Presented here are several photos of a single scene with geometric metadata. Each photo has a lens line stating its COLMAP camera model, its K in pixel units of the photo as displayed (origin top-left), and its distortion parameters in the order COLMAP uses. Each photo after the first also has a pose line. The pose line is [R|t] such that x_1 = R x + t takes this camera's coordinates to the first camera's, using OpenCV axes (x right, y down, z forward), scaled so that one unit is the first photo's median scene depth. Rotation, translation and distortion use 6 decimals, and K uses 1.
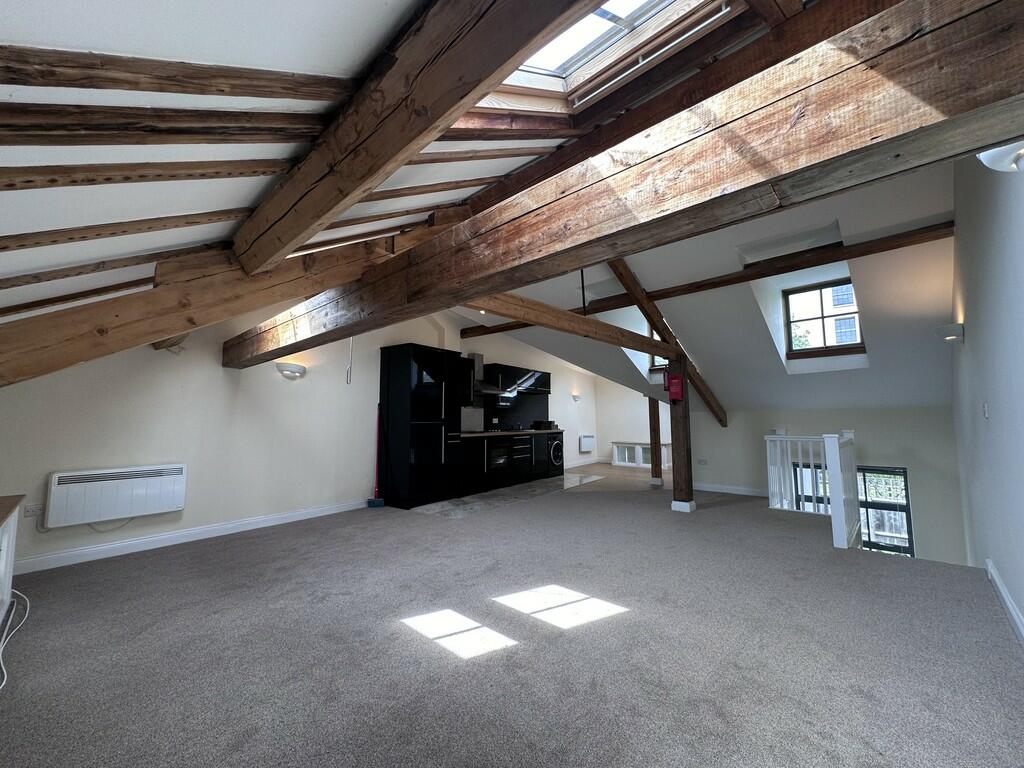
lens RADIAL K [[408.8, 0, 512.0], [0, 408.8, 384.0], [0, 0, 1]] dist [-0.000607, -0.000299]
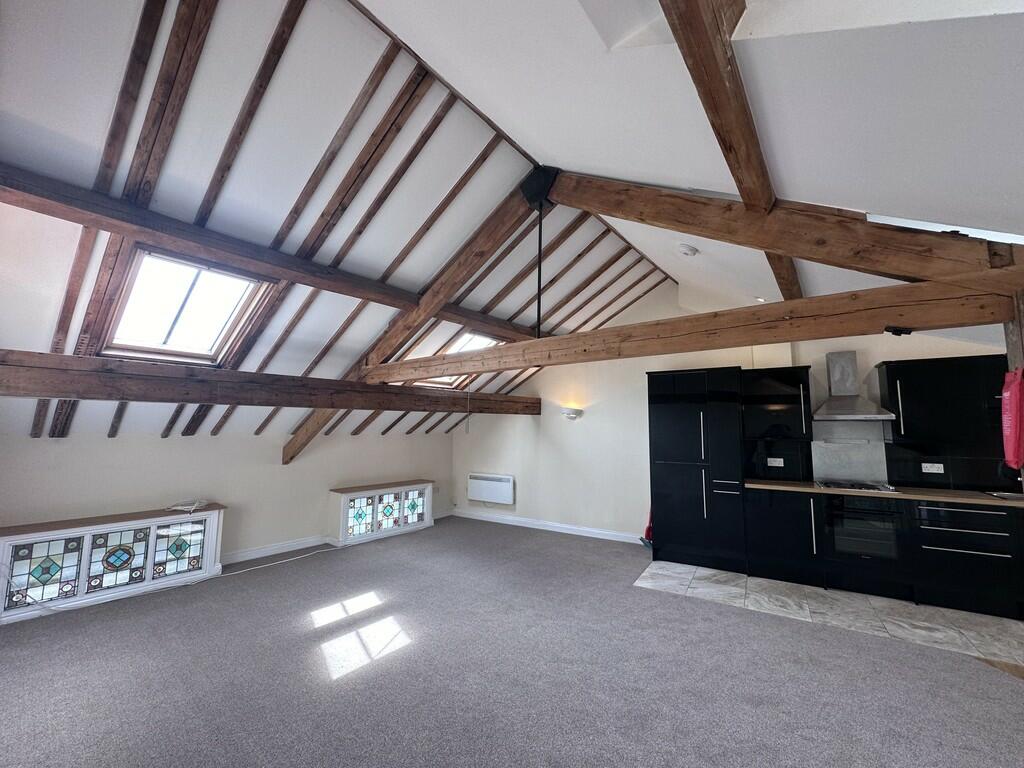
lens RADIAL K [[408.8, 0, 512.0], [0, 408.8, 384.0], [0, 0, 1]] dist [-0.000607, -0.000299]
pose [[0.071612, -0.101780, -0.992226, 1.927297], [0.082745, 0.991957, -0.095780, -0.036239], [0.993994, -0.075243, 0.079458, 1.983146]]
